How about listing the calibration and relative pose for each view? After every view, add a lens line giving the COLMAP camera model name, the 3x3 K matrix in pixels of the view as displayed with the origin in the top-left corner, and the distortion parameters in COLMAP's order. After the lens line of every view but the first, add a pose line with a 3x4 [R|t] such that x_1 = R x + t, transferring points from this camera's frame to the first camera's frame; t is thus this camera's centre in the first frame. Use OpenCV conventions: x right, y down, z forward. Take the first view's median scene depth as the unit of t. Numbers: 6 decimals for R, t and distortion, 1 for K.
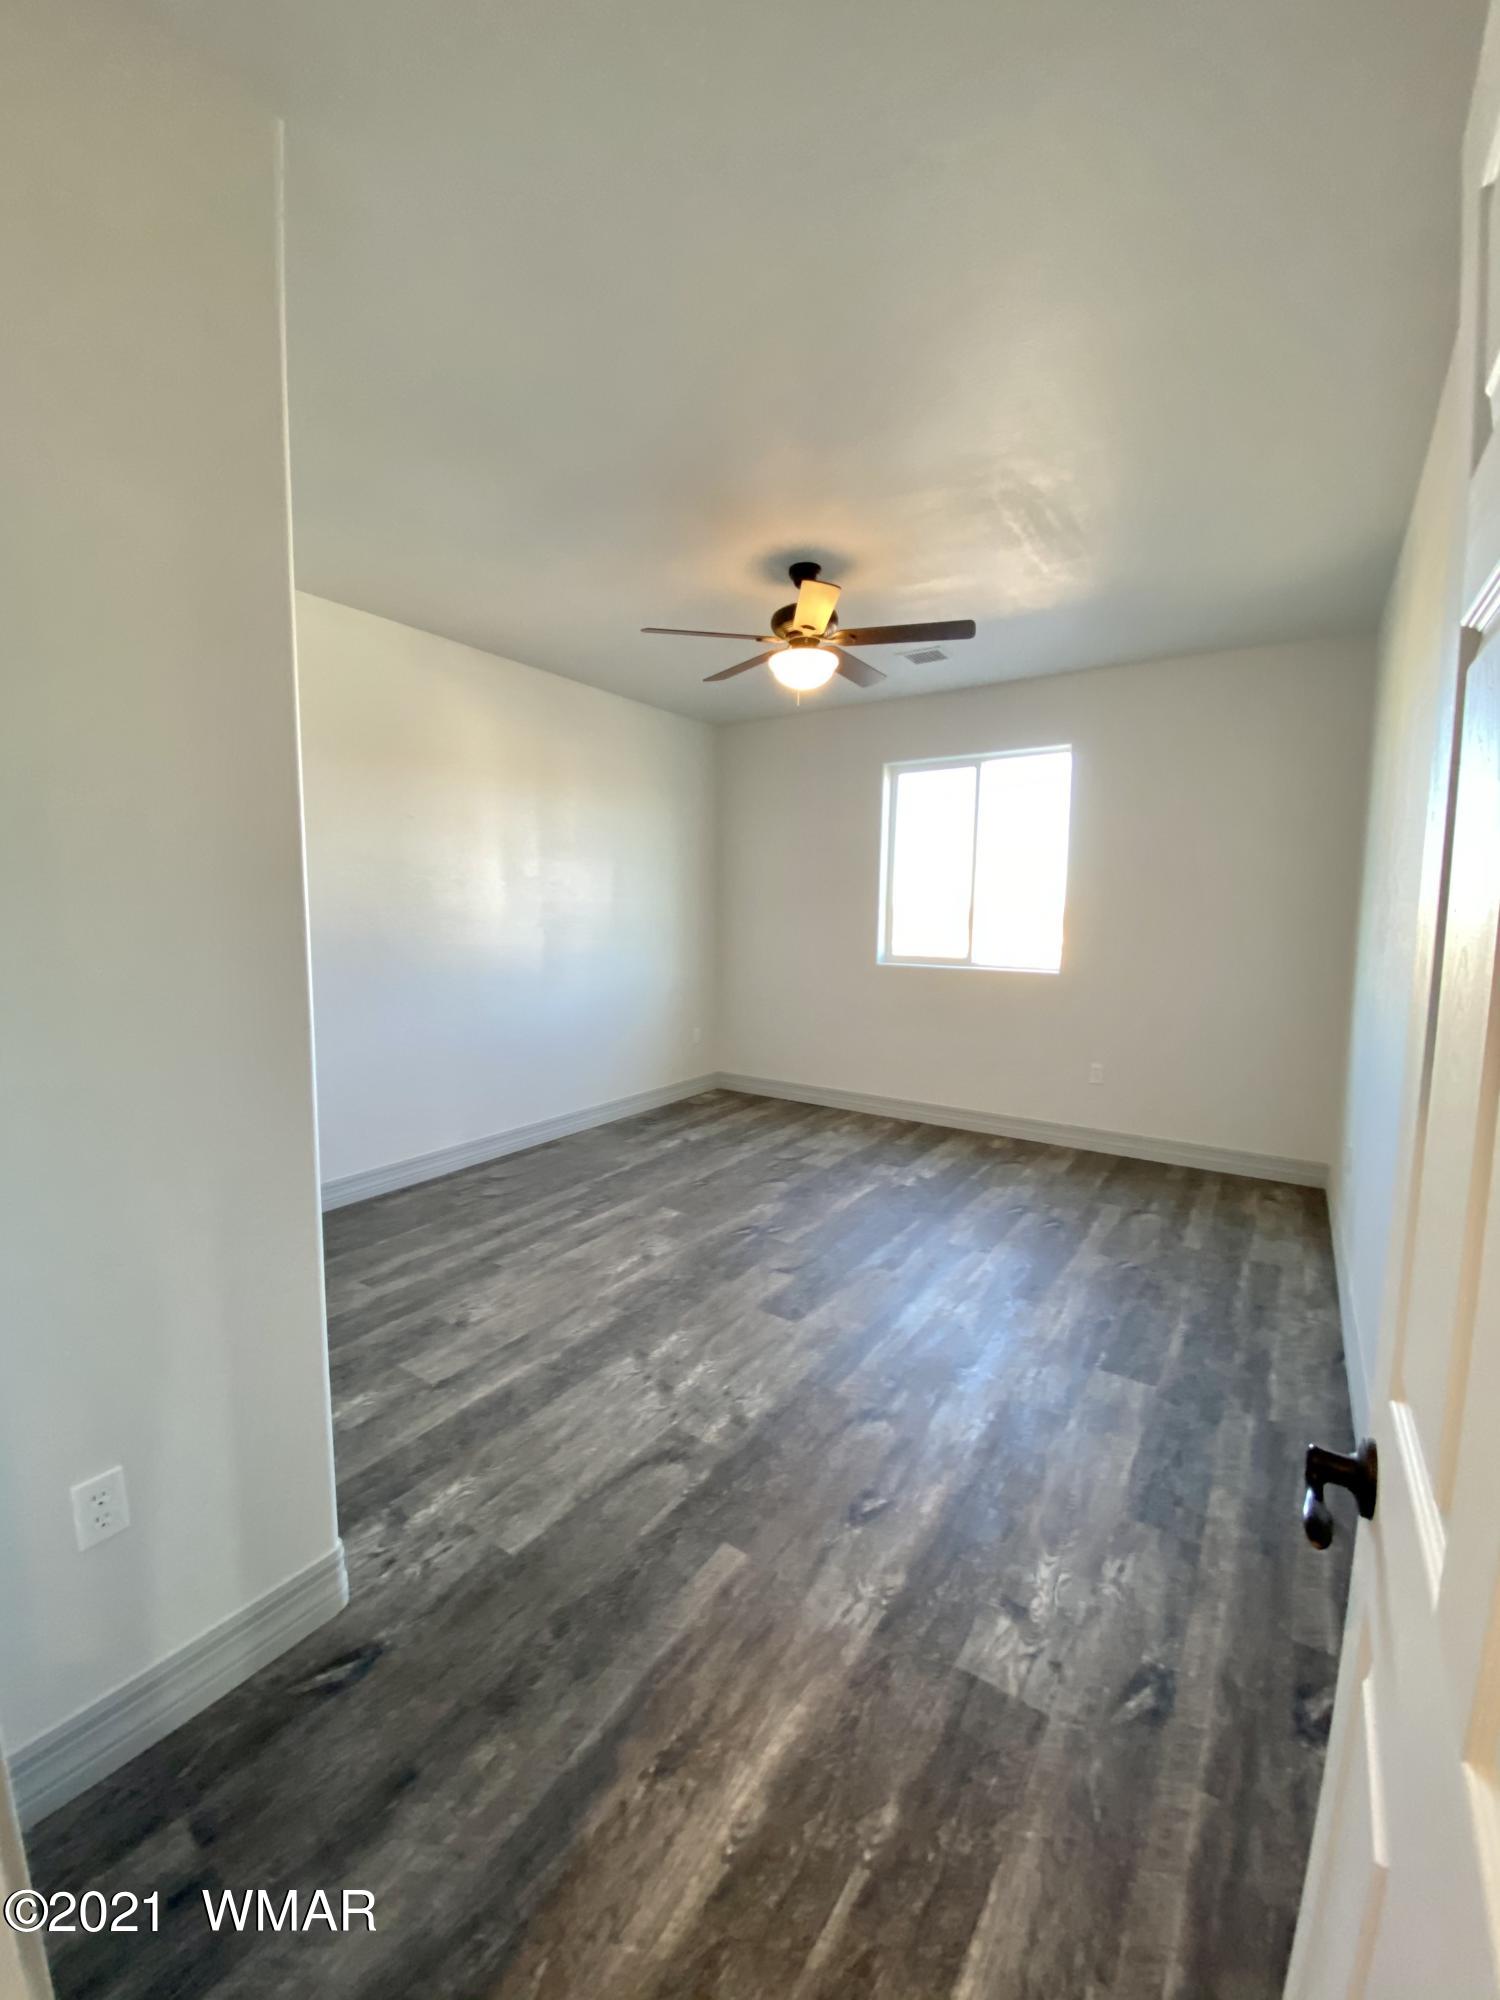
lens RADIAL K [[803.6, 0, 735.8], [0, 803.6, 985.2], [0, 0, 1]] dist [0.025343, -0.022278]
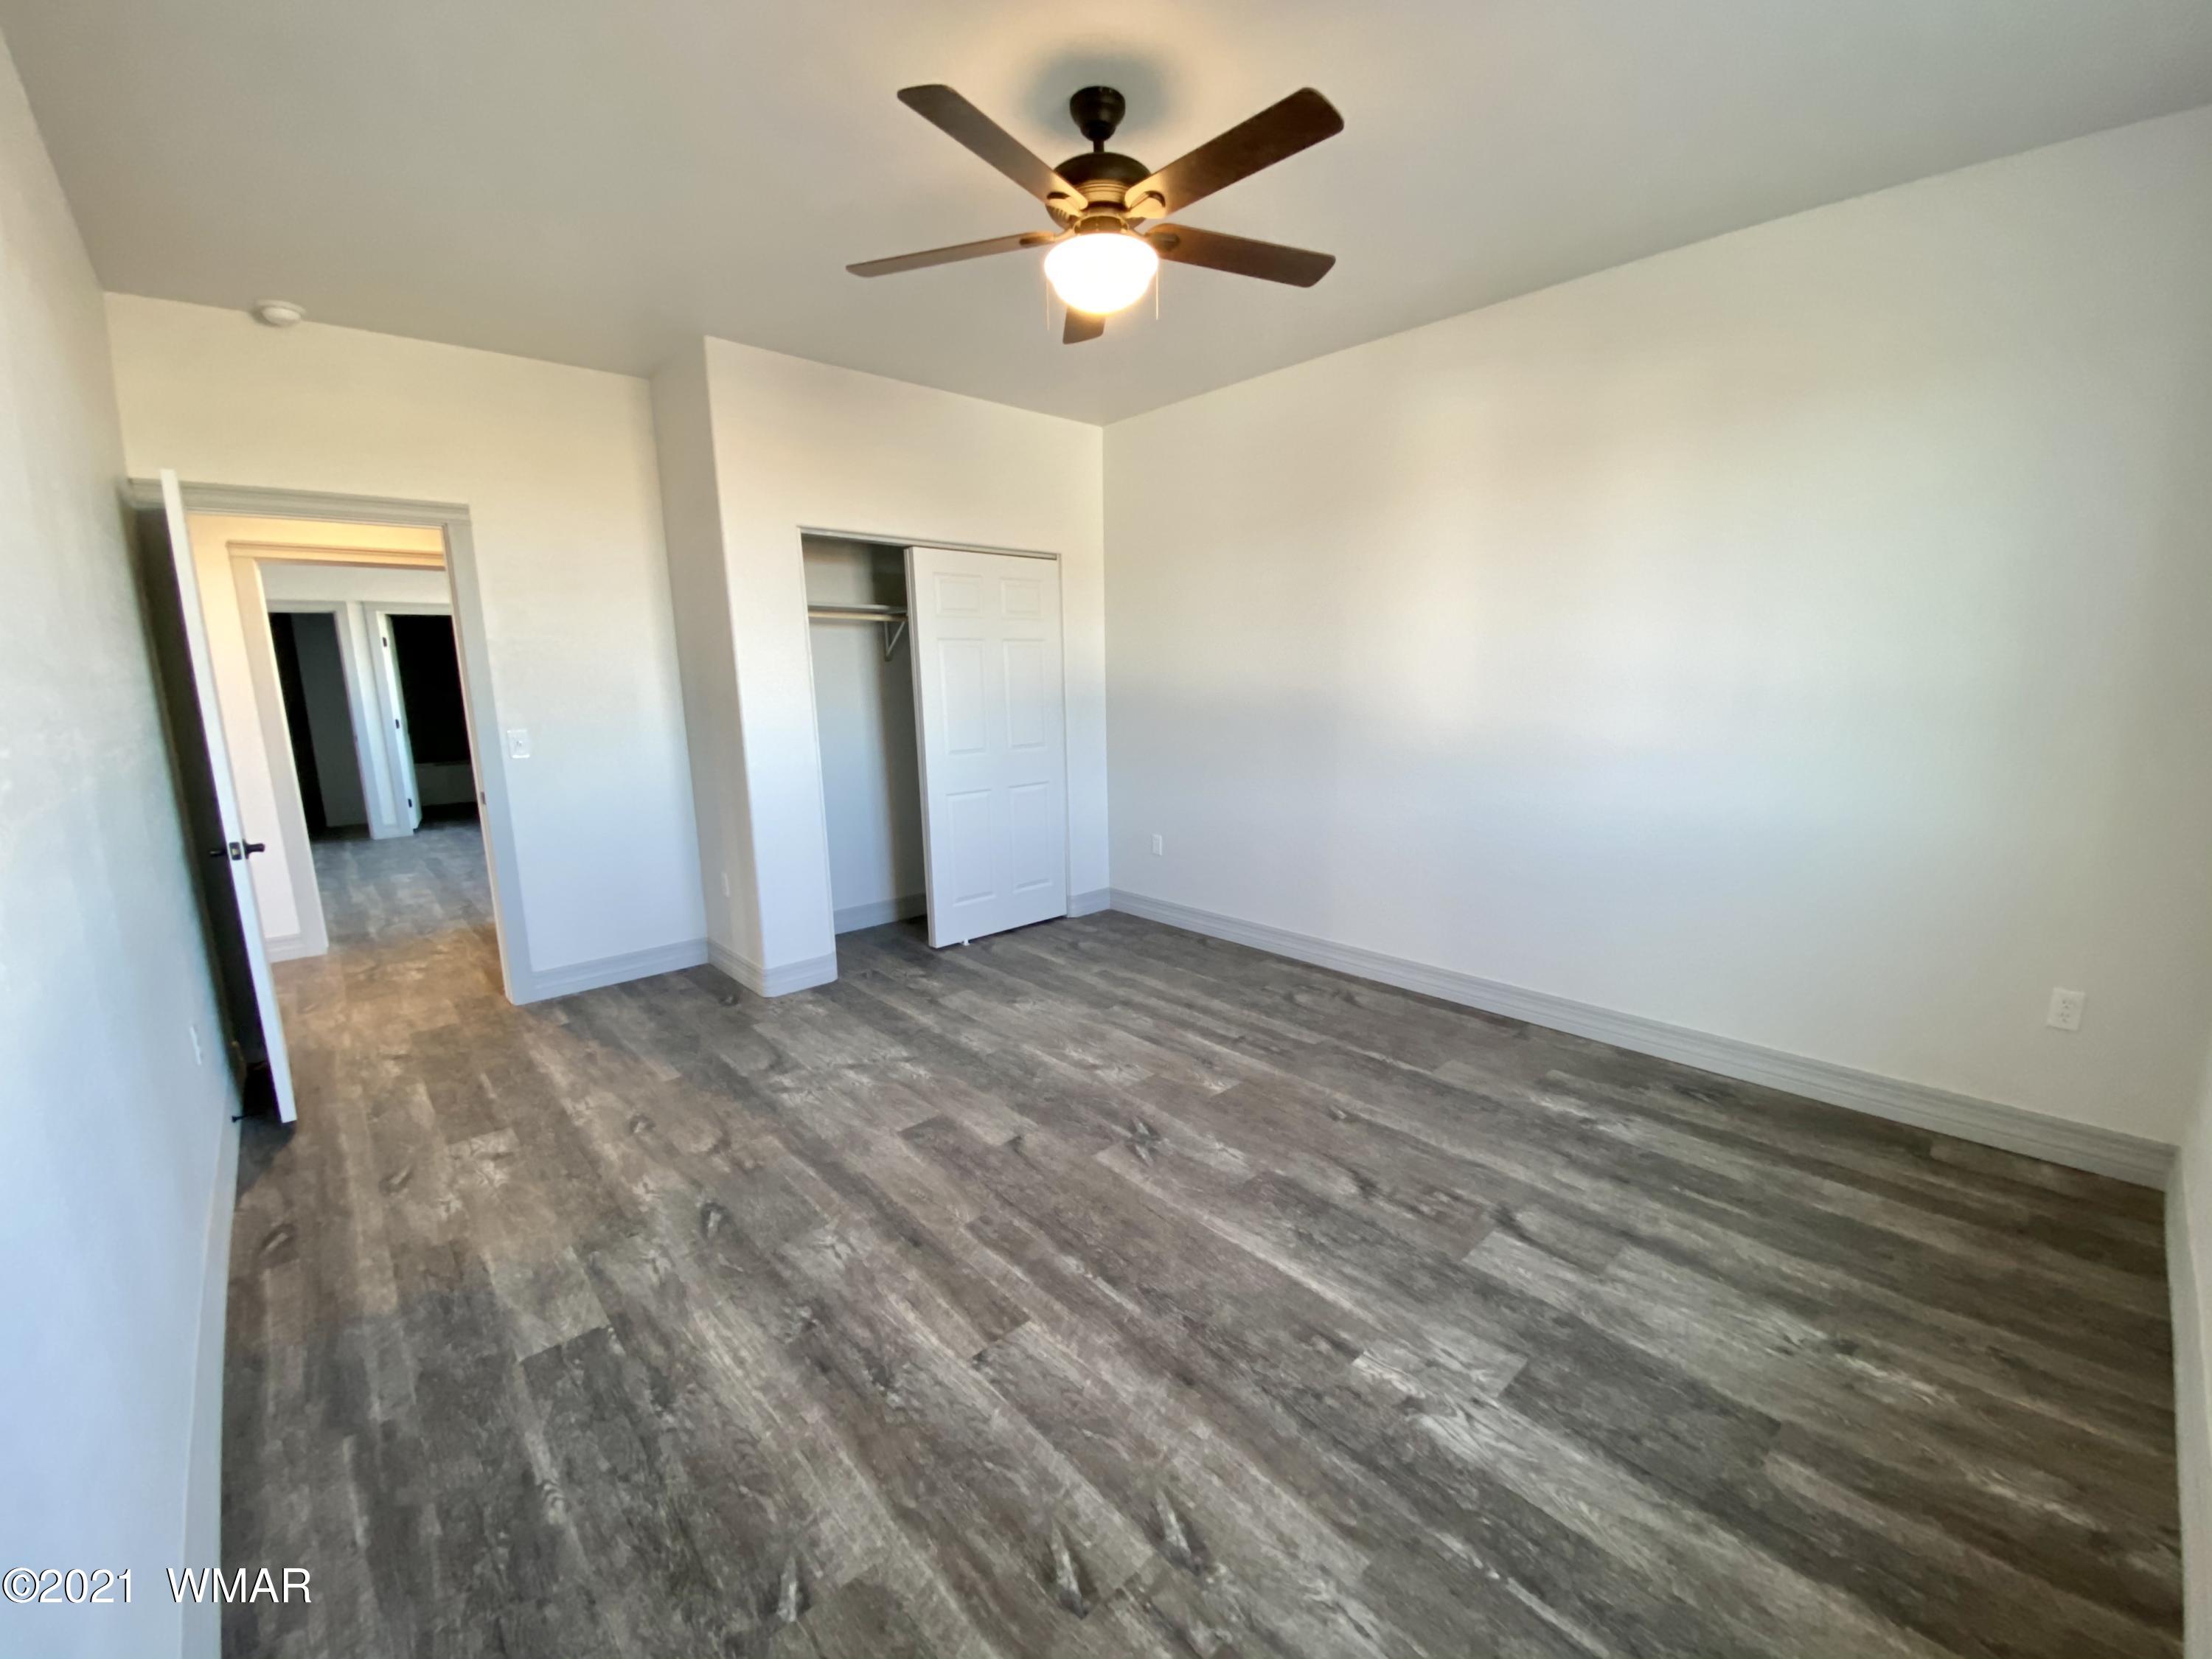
lens RADIAL K [[900.7, 0, 1106.0], [0, 900.7, 829.5], [0, 0, 1]] dist [0.006881, -0.013365]
pose [[-0.223210, 0.171216, -0.959616, 0.801146], [-0.087587, 0.976948, 0.194682, -0.115163], [0.970827, 0.127505, -0.203068, 1.186753]]
